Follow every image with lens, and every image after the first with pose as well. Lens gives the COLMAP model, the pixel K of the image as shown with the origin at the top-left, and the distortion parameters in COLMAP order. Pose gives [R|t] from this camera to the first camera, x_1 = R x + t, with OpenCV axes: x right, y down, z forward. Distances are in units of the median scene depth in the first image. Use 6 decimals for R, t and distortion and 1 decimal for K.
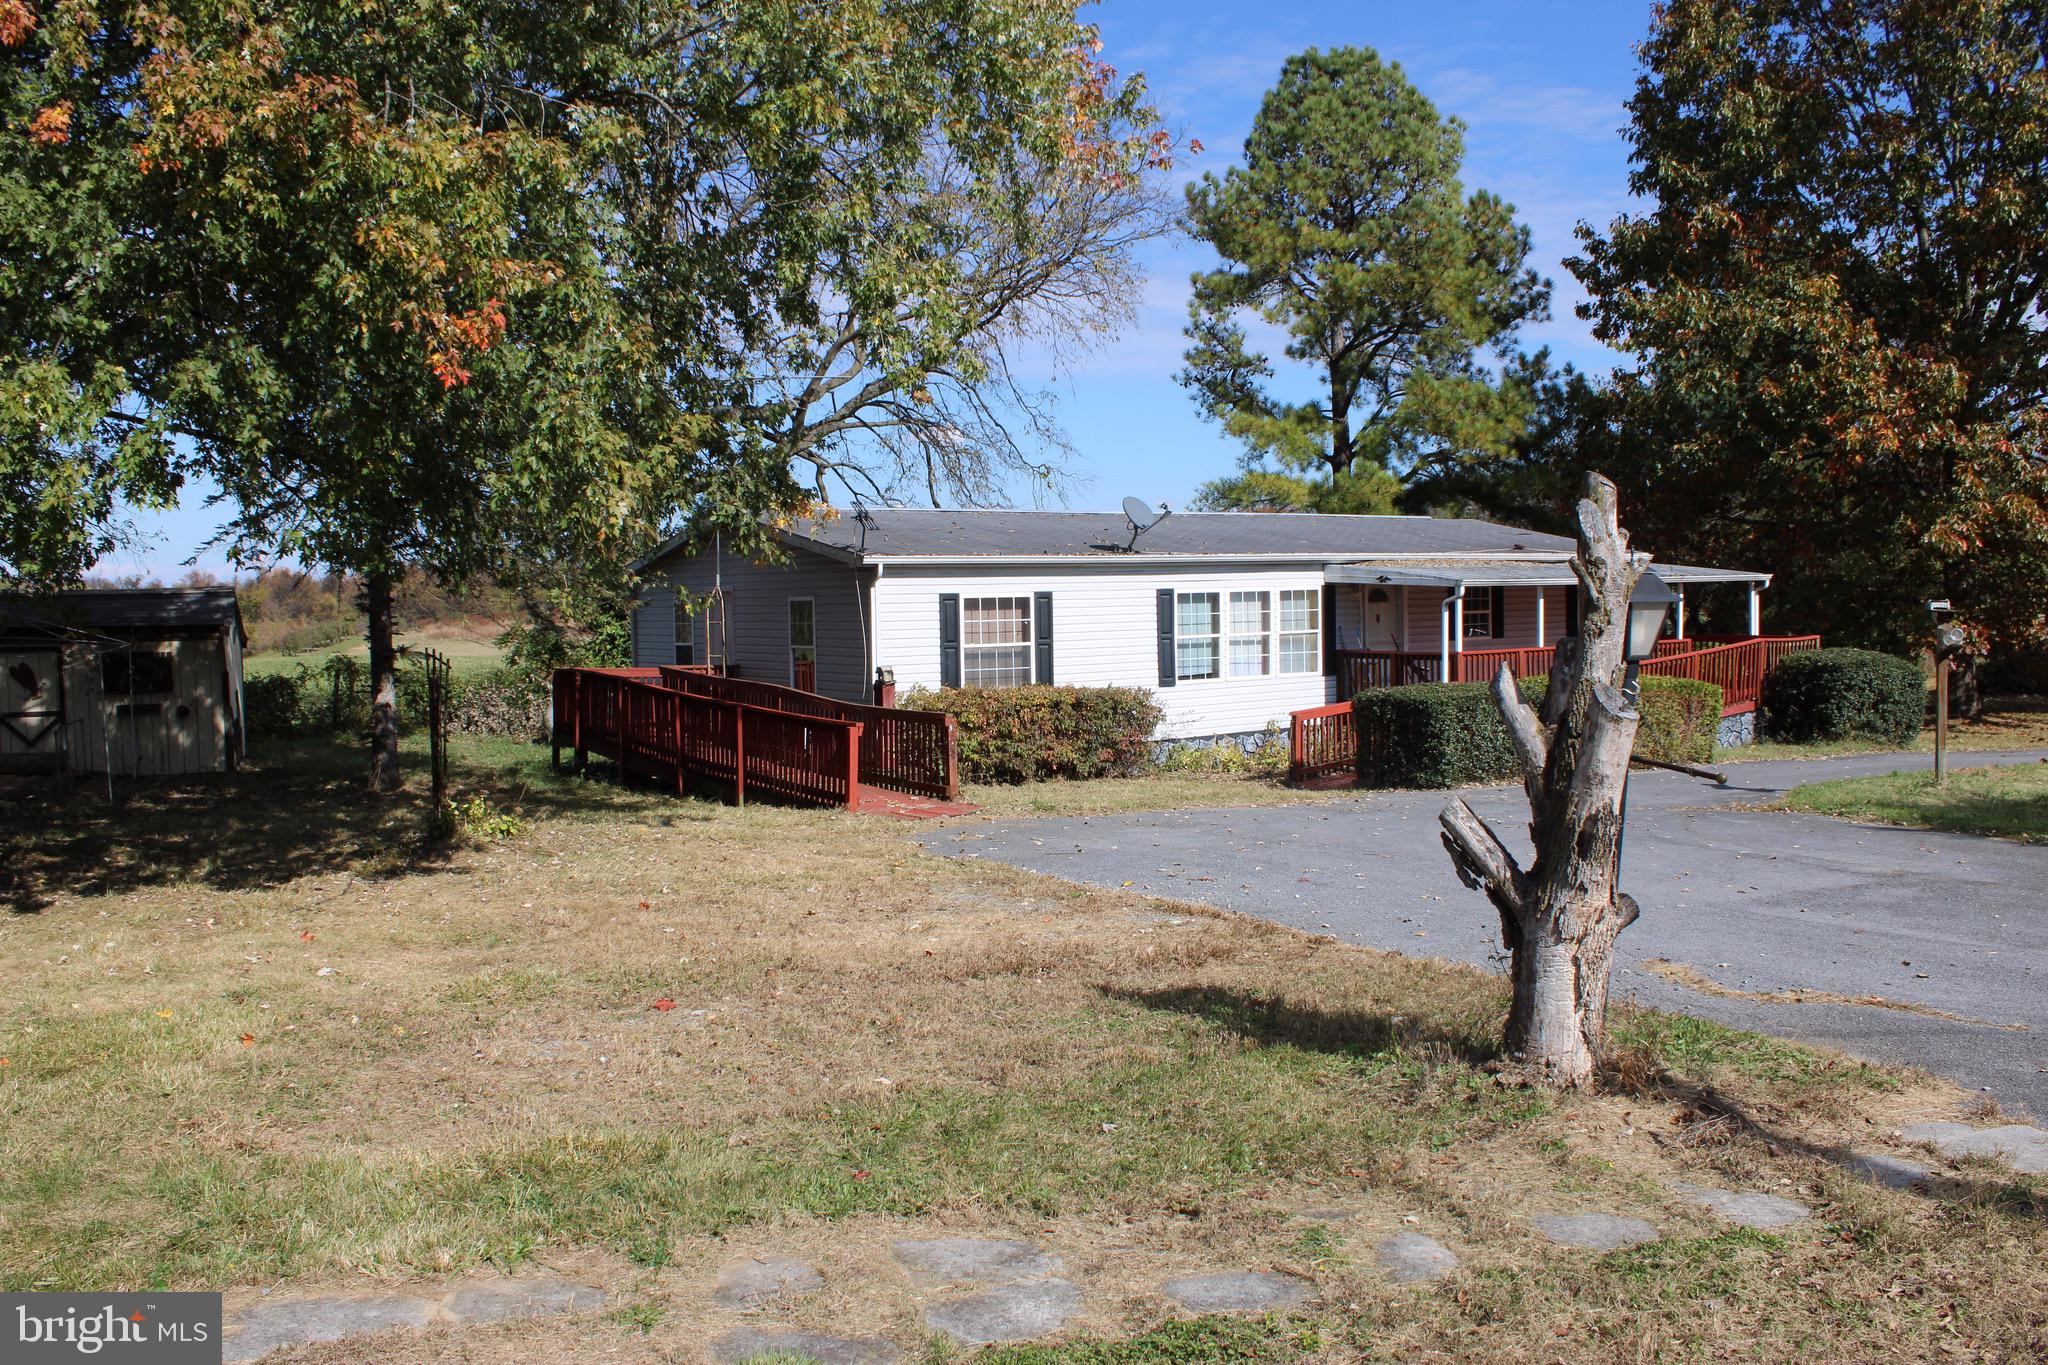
lens RADIAL K [[1715.5, 0, 1024.0], [0, 1715.5, 682.5], [0, 0, 1]] dist [-0.167781, 0.150381]
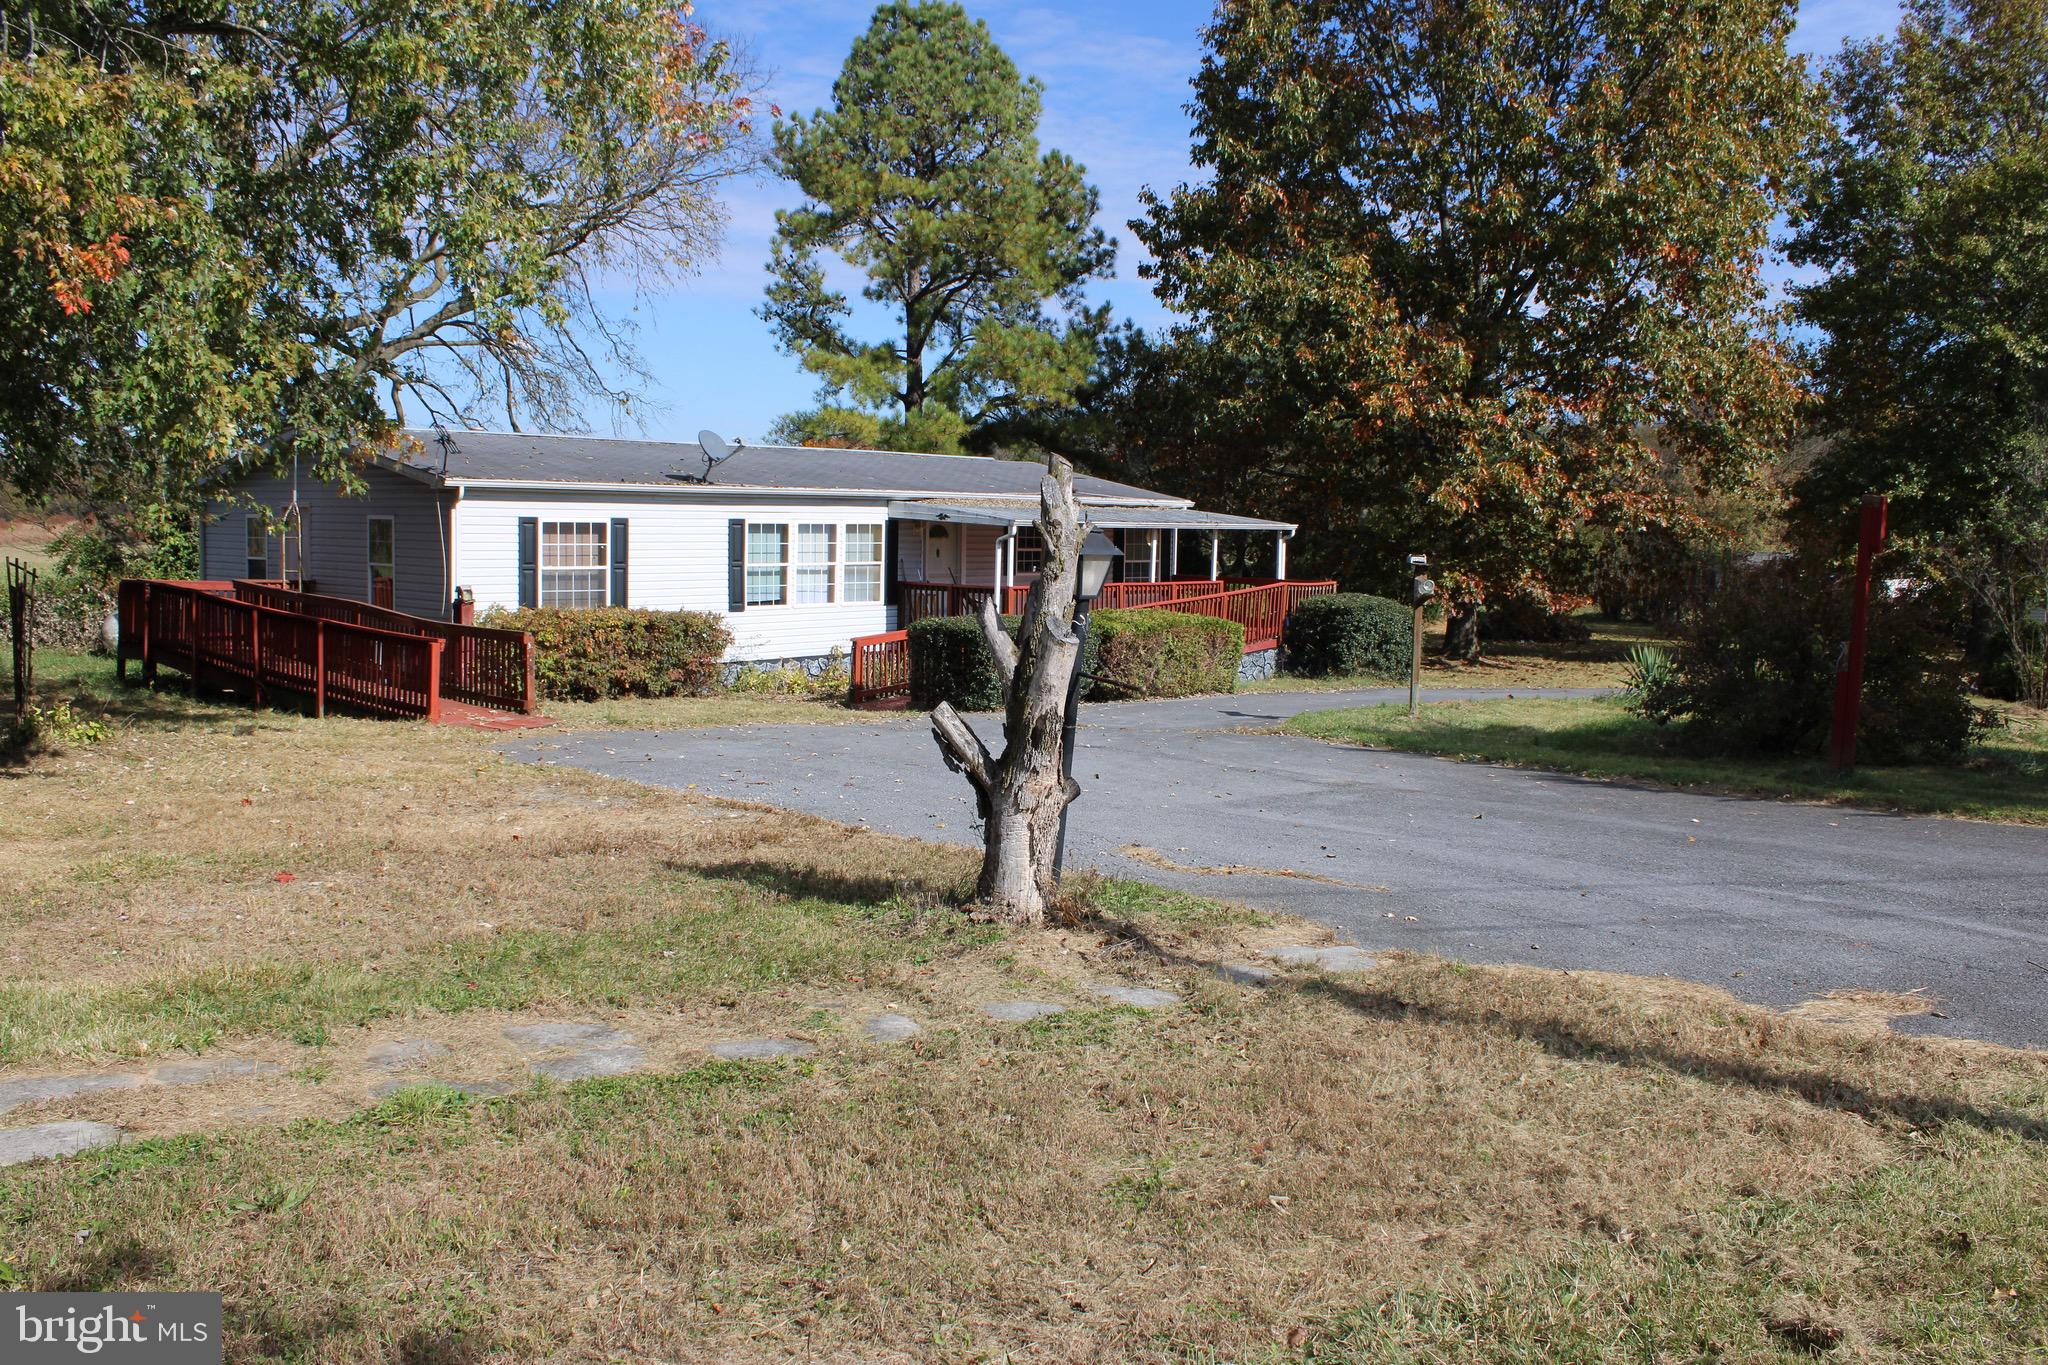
lens RADIAL K [[1715.5, 0, 1024.0], [0, 1715.5, 682.5], [0, 0, 1]] dist [-0.167781, 0.150381]
pose [[0.969439, 0.016325, 0.244787, -0.001420], [-0.026687, 0.998880, 0.039071, 0.000160], [-0.243875, -0.044409, 0.968789, -0.062571]]
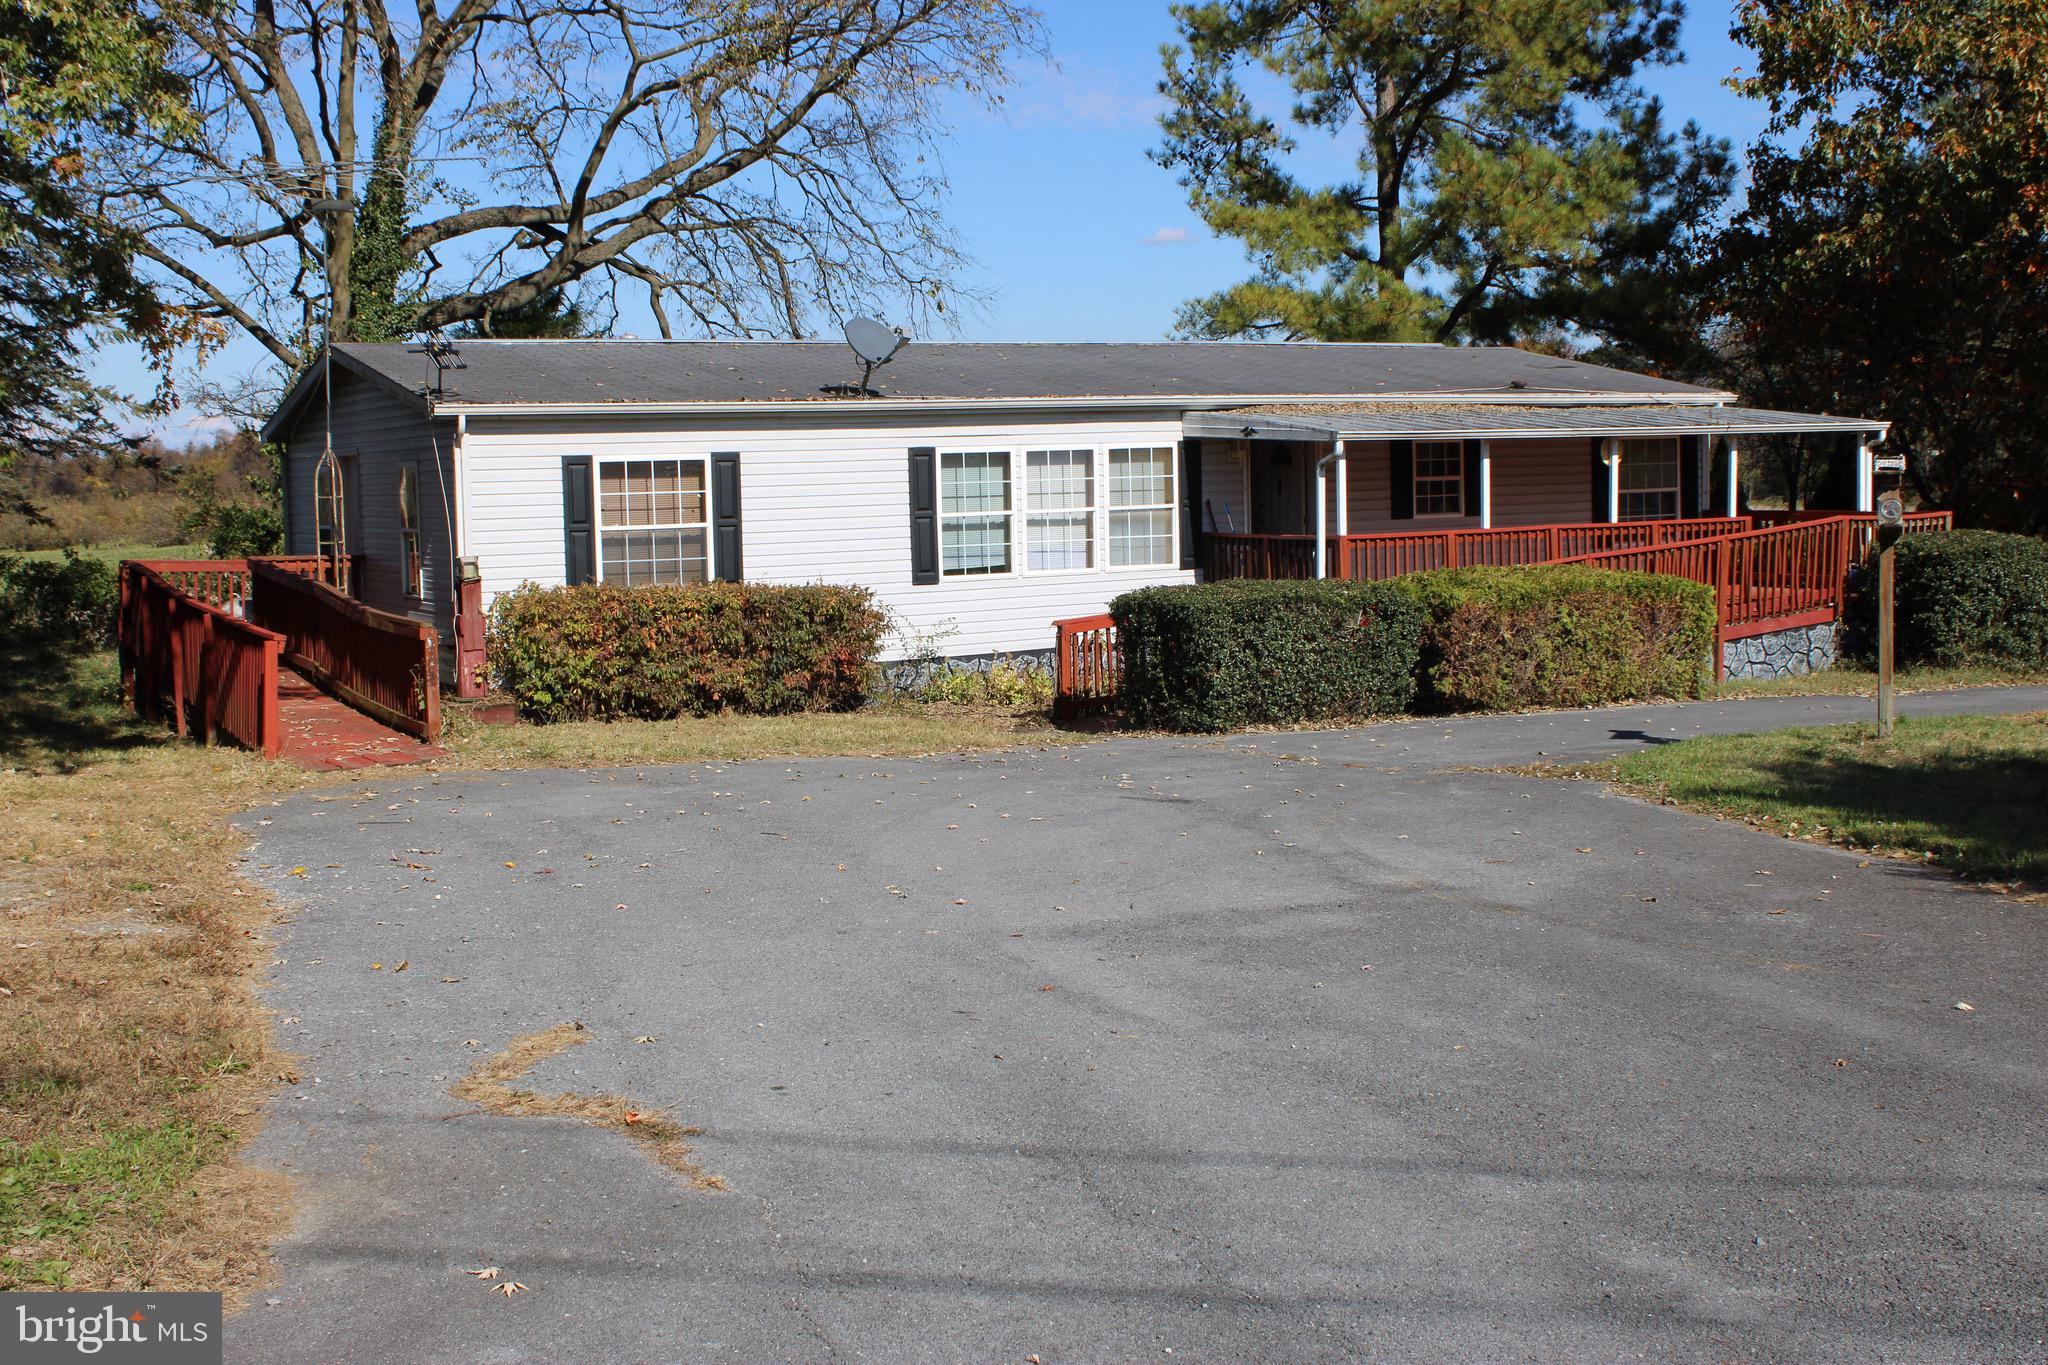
lens RADIAL K [[2266.8, 0, 1024.0], [0, 2266.8, 682.5], [0, 0, 1]] dist [-0.090644, 0.010270]
pose [[0.995531, 0.005216, -0.094291, 0.212659], [-0.000826, 0.998916, 0.046534, -0.000777], [0.094432, -0.046248, 0.994457, 0.061919]]
